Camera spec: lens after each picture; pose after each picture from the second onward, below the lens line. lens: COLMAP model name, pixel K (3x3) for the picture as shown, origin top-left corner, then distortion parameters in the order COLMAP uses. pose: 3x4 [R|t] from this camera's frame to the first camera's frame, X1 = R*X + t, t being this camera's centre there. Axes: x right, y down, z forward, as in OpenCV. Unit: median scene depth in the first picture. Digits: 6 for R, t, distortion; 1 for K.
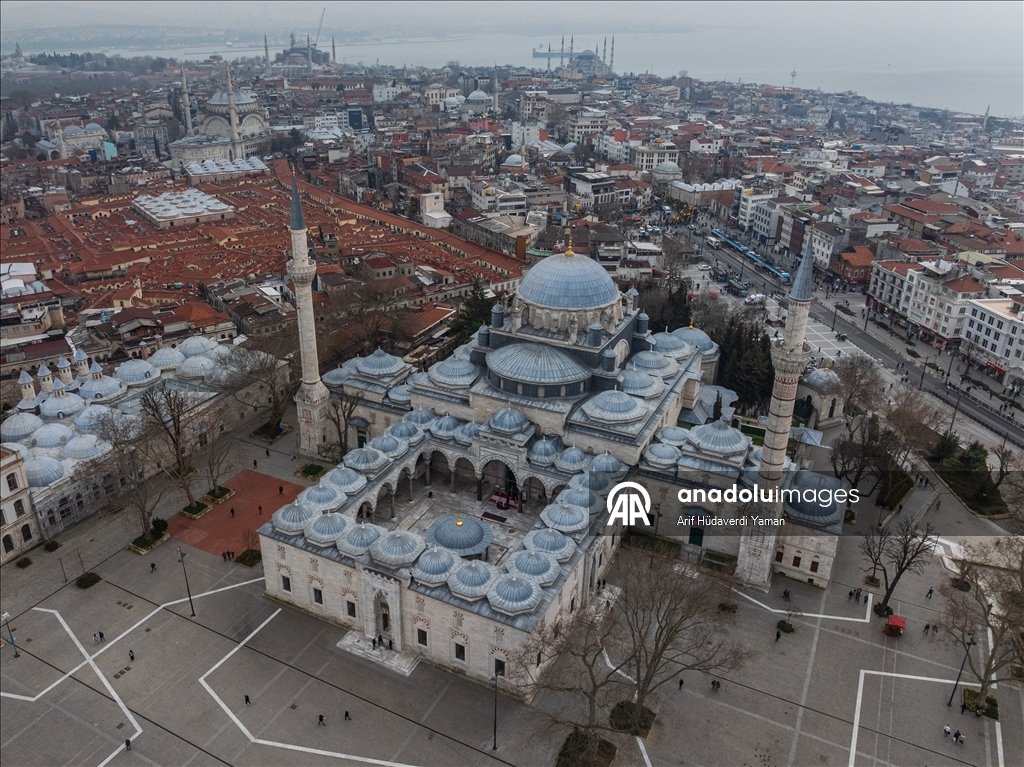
lens RADIAL K [[800.3, 0, 459.2], [0, 800.3, 365.4], [0, 0, 1]] dist [-0.033929, -0.010616]
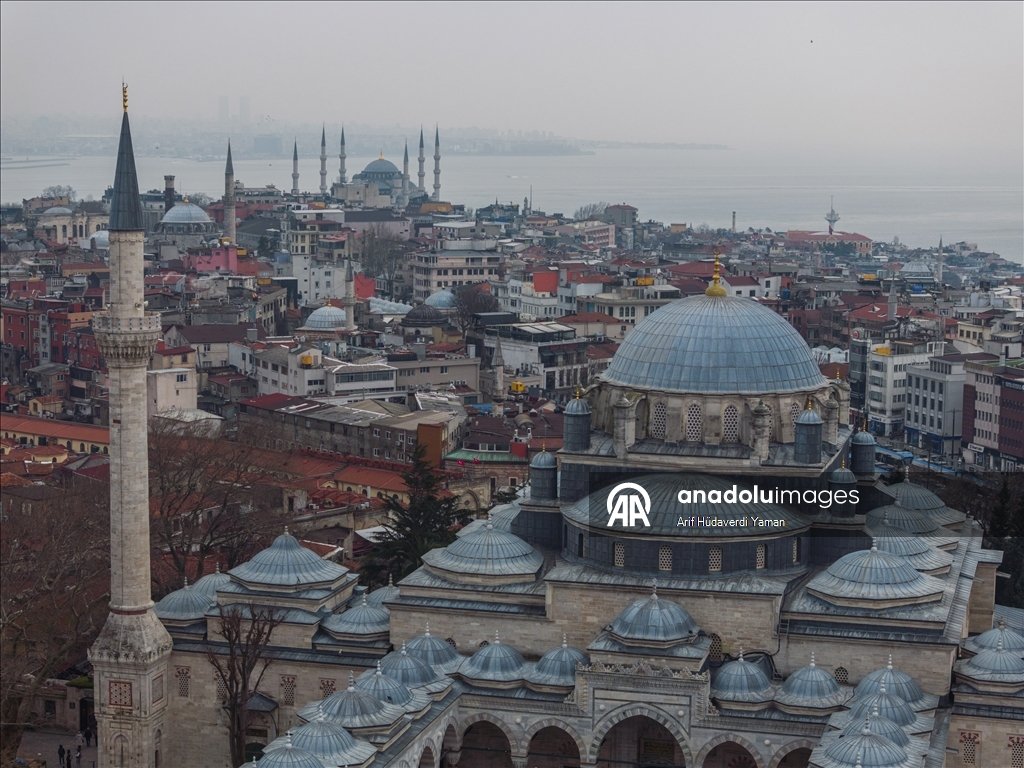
lens RADIAL K [[2033.2, 0, 512.0], [0, 2033.2, 384.0], [0, 0, 1]] dist [-0.189089, 1.507079]
pose [[0.972491, -0.015910, 0.232396, -0.156526], [0.080532, 0.959109, -0.271338, 0.137932], [-0.218576, 0.282590, 0.934006, -0.032525]]
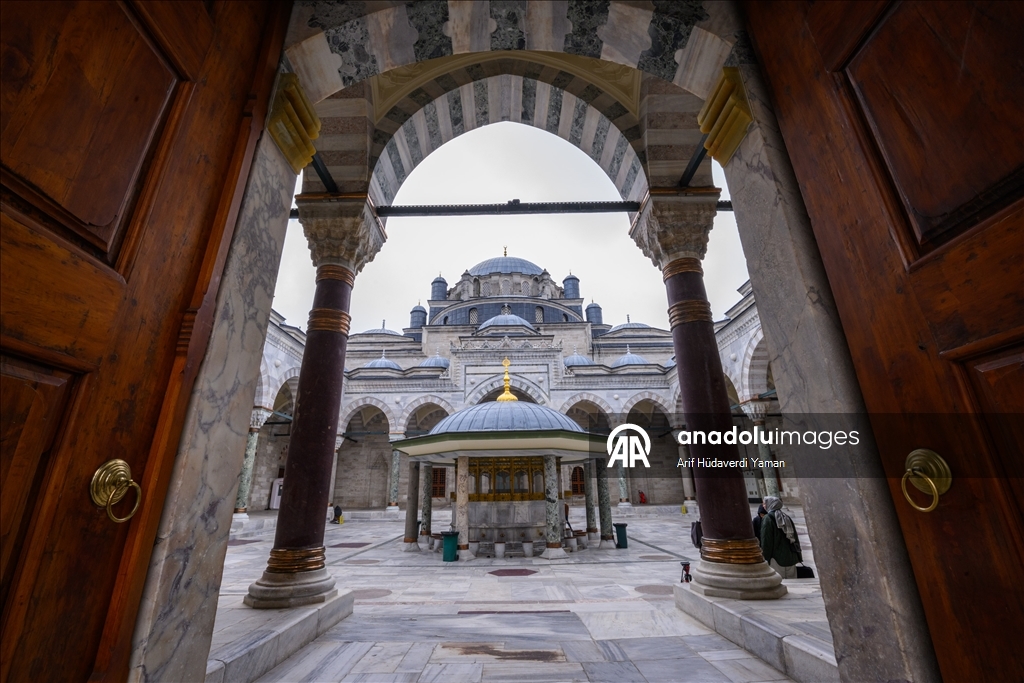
lens RADIAL K [[412.4, 0, 506.0], [0, 412.4, 344.9], [0, 0, 1]] dist [-0.020444, 0.001270]
pose [[0.881515, 0.147448, 0.448542, -0.041969], [0.201012, 0.742397, -0.639094, 0.154815], [-0.427229, 0.653533, 0.624796, 0.475821]]
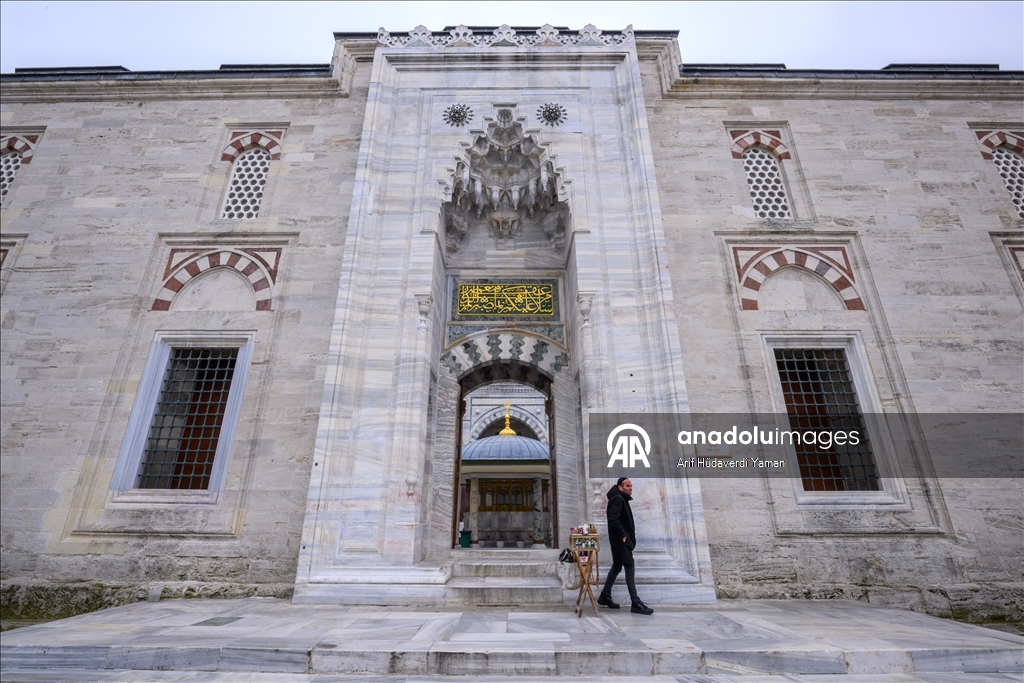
lens RADIAL K [[458.0, 0, 507.8], [0, 458.0, 342.7], [0, 0, 1]] dist [-0.023355, 0.000261]
pose [[0.880361, 0.175181, 0.440768, -0.060135], [0.187321, 0.725332, -0.662423, 0.172185], [-0.435747, 0.665736, 0.605739, 0.445688]]
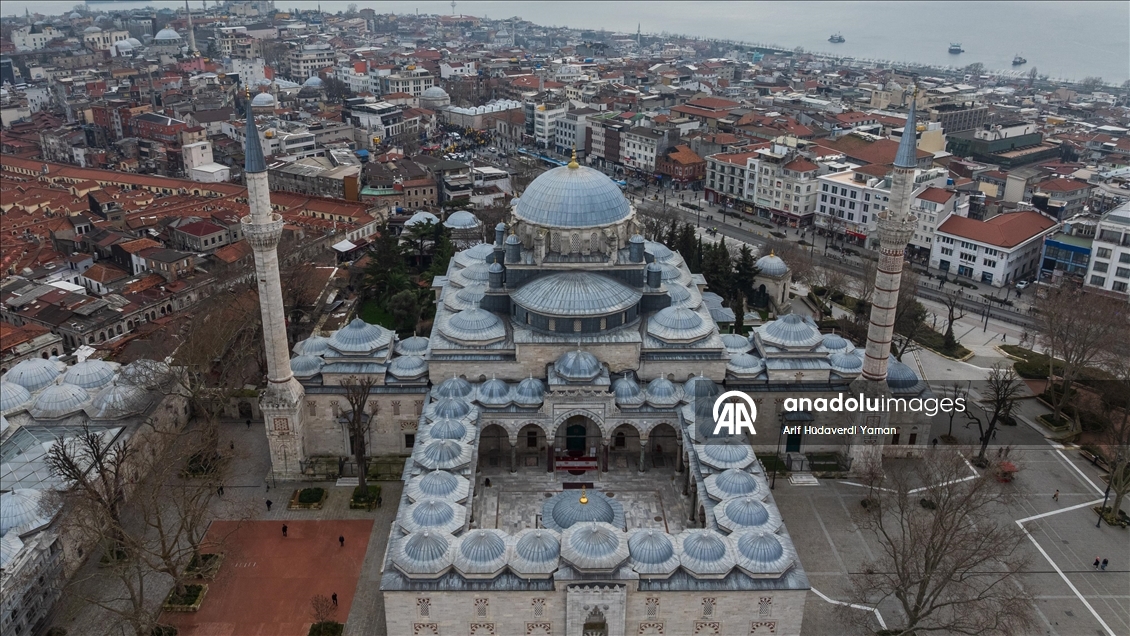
lens RADIAL K [[858.8, 0, 534.8], [0, 858.8, 267.7], [0, 0, 1]] dist [-0.016550, -0.054412]
pose [[0.878761, -0.164245, 0.448110, -0.210818], [0.192113, 0.981224, -0.017094, -0.014218], [-0.436889, 0.101110, 0.893815, 0.122721]]
